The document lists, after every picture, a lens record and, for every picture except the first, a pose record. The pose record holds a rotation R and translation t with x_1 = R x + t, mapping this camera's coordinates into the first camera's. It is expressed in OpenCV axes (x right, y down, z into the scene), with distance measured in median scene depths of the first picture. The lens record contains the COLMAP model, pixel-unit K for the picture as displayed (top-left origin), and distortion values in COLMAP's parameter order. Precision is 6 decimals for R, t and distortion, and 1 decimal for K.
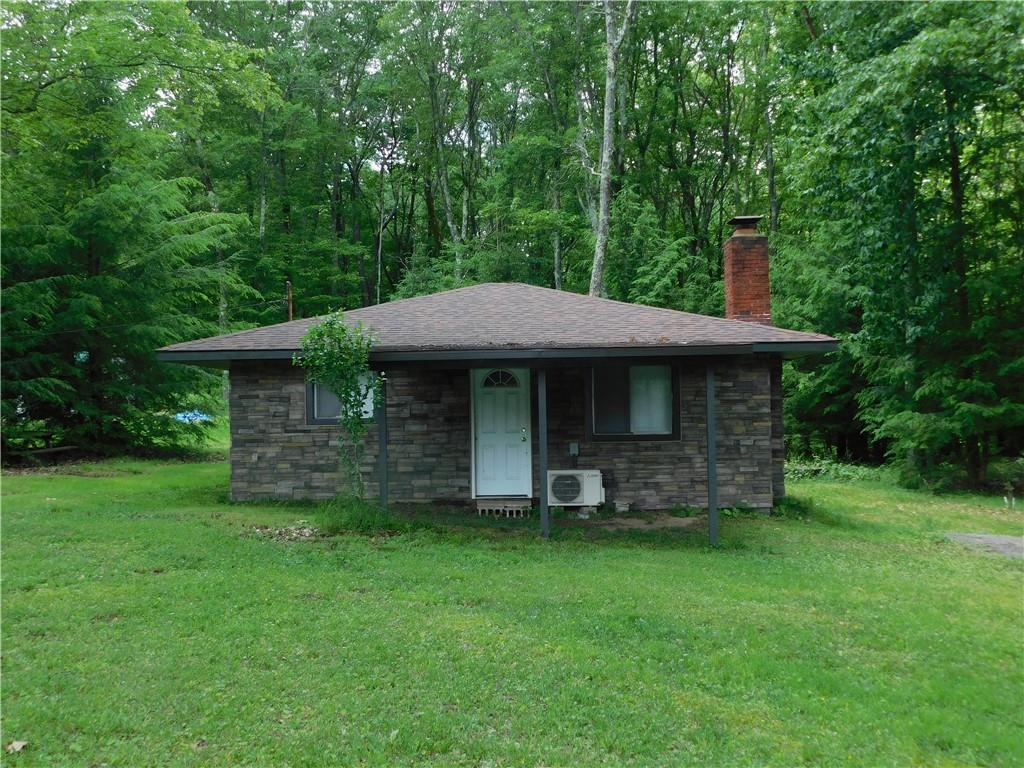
lens RADIAL K [[1086.0, 0, 517.6], [0, 1086.0, 385.6], [0, 0, 1]] dist [0.007046, 0.000000]
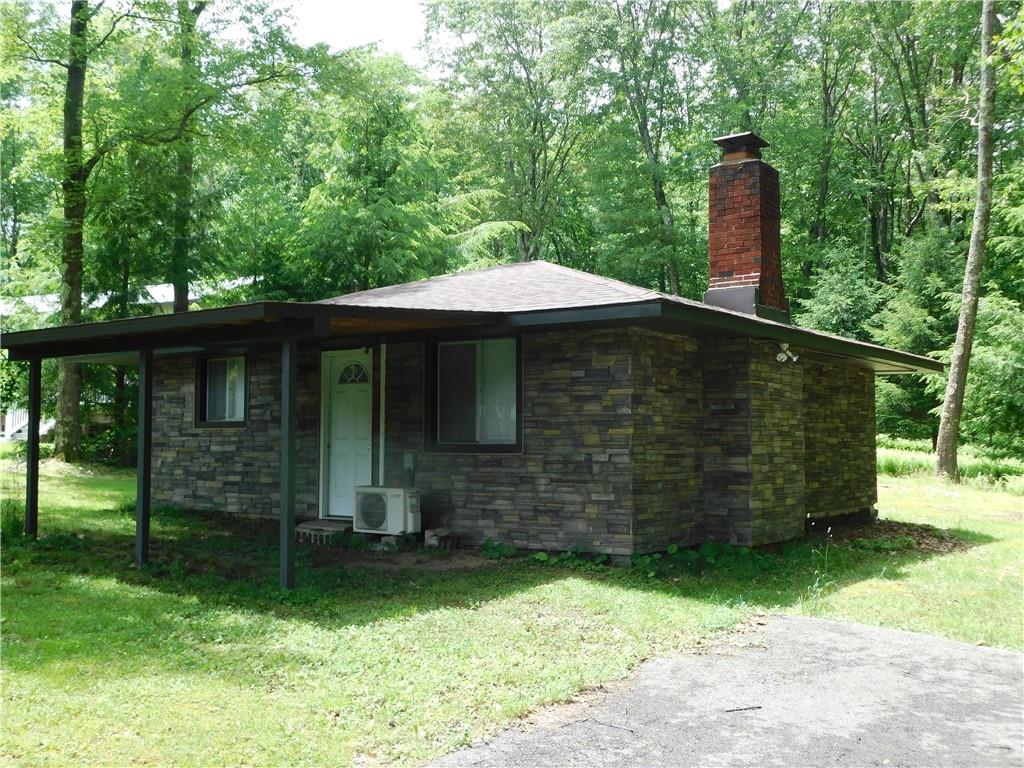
lens RADIAL K [[1086.0, 0, 514.4], [0, 1086.0, 380.4], [0, 0, 1]] dist [0.007046, 0.000000]
pose [[0.814491, -0.018935, -0.579867, 0.561195], [0.001705, 0.999541, -0.030244, 0.023952], [0.580174, 0.023645, 0.814149, 0.406717]]
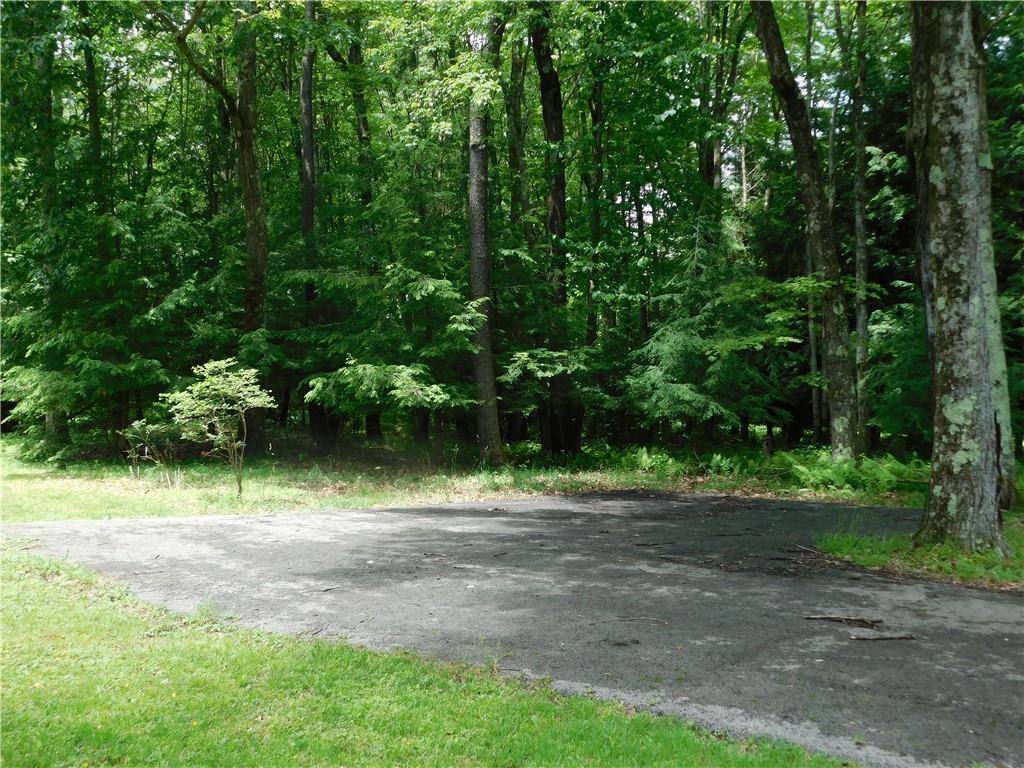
lens RADIAL K [[1086.0, 0, 514.7], [0, 1086.0, 377.9], [0, 0, 1]] dist [0.007046, 0.000000]
pose [[0.776305, -0.011599, 0.630251, 0.180684], [-0.004050, 0.999718, 0.023388, 0.013151], [-0.630345, -0.020709, 0.776039, 0.159579]]
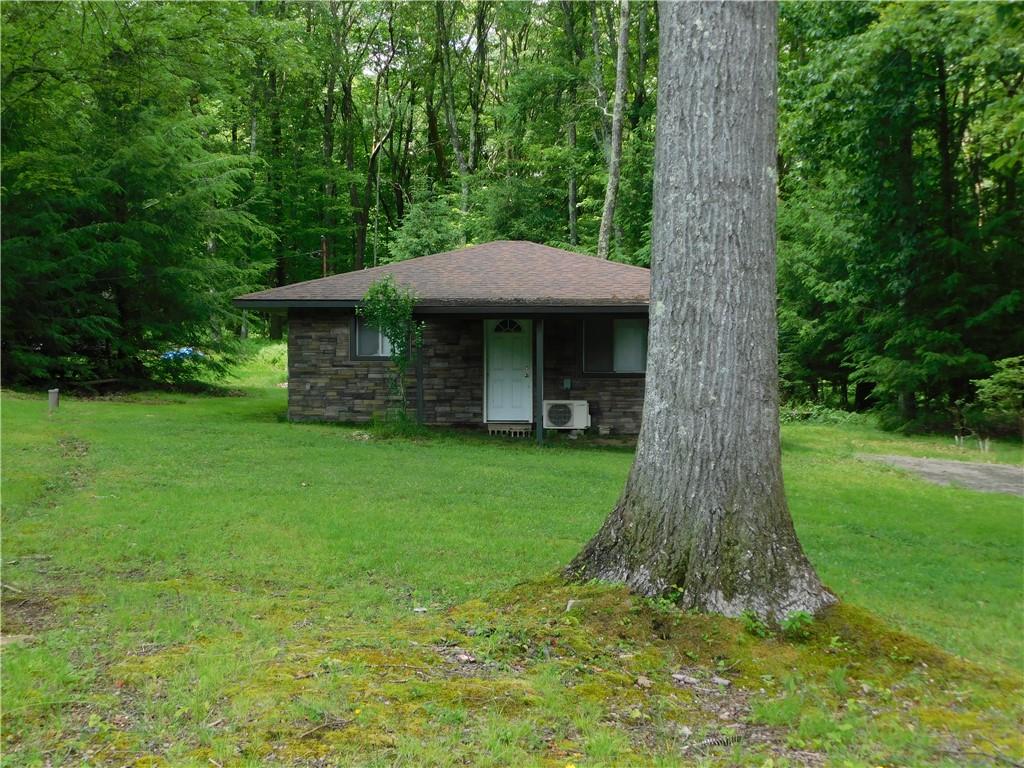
lens RADIAL K [[1359.0, 0, 513.8], [0, 1359.0, 391.4], [0, 0, 1]] dist [0.032090, 0.000000]
pose [[0.999819, 0.015544, -0.010946, 0.008490], [-0.014981, 0.998651, 0.049709, -0.008718], [0.011704, -0.049536, 0.998704, -0.538108]]
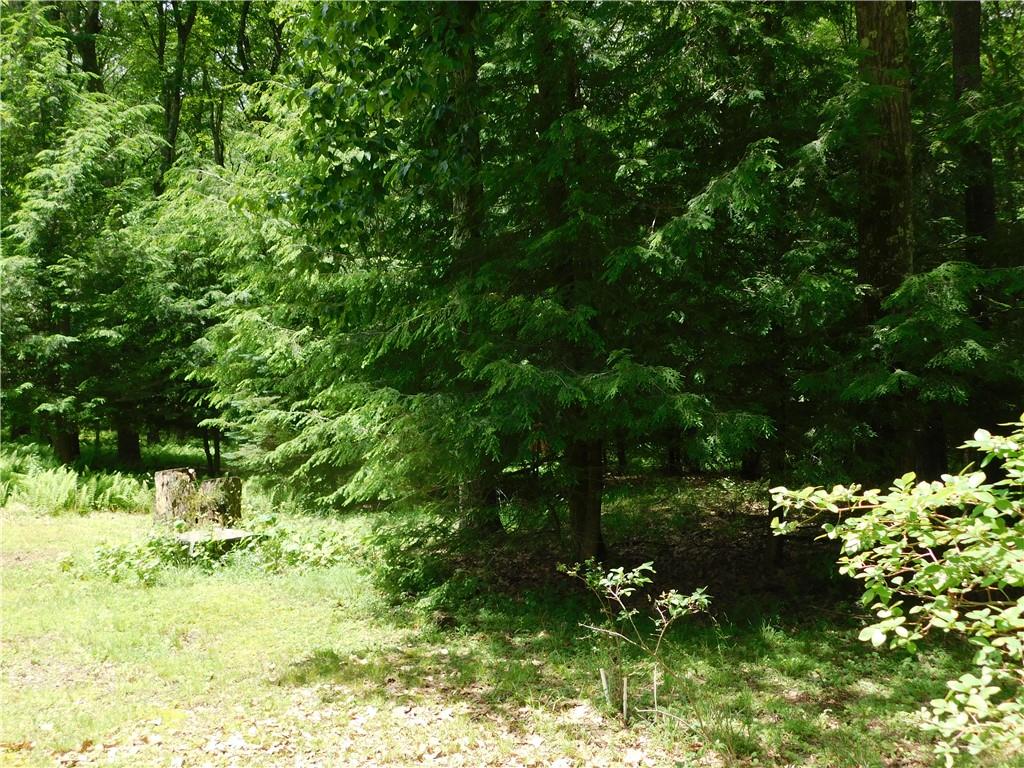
lens RADIAL K [[1122.4, 0, 510.7], [0, 1122.4, 383.3], [0, 0, 1]] dist [-0.150270, 0.000000]
pose [[0.968948, -0.010761, 0.247029, 0.459071], [0.012921, 0.999891, -0.007124, 0.035396], [-0.246926, 0.010095, 0.968982, 0.926446]]
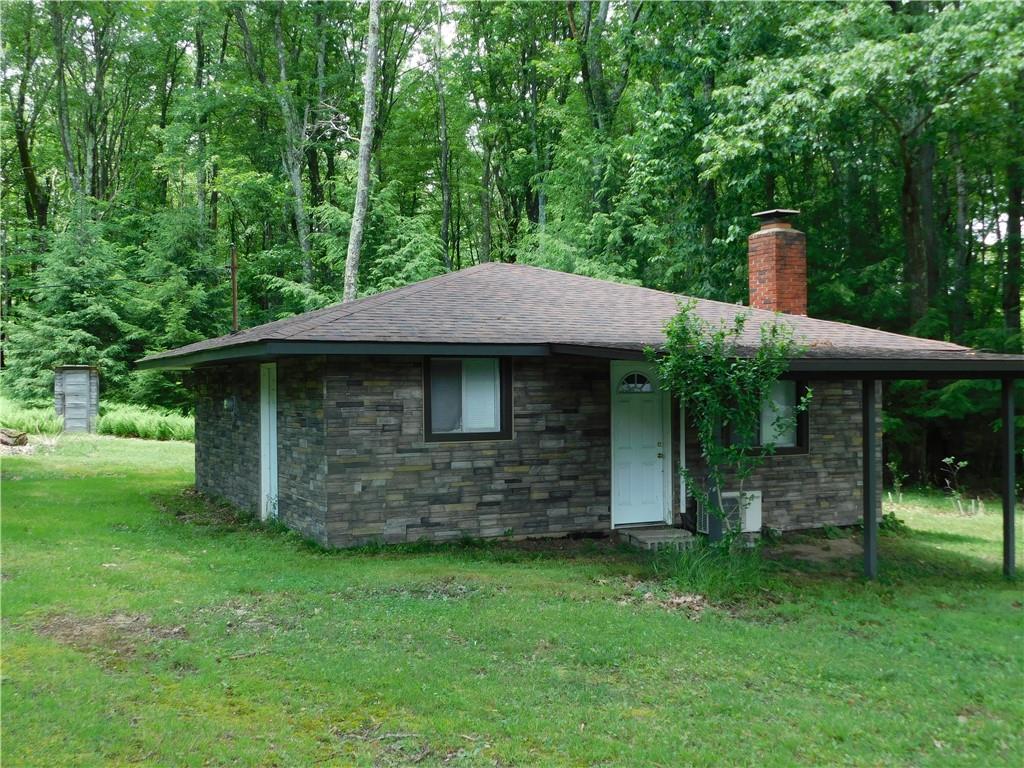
lens RADIAL K [[1086.0, 0, 511.0], [0, 1086.0, 389.1], [0, 0, 1]] dist [0.007046, 0.000000]
pose [[0.888598, 0.008672, 0.458605, -0.486309], [-0.019143, 0.999651, 0.018189, -0.015286], [-0.458287, -0.024942, 0.888454, 0.305347]]
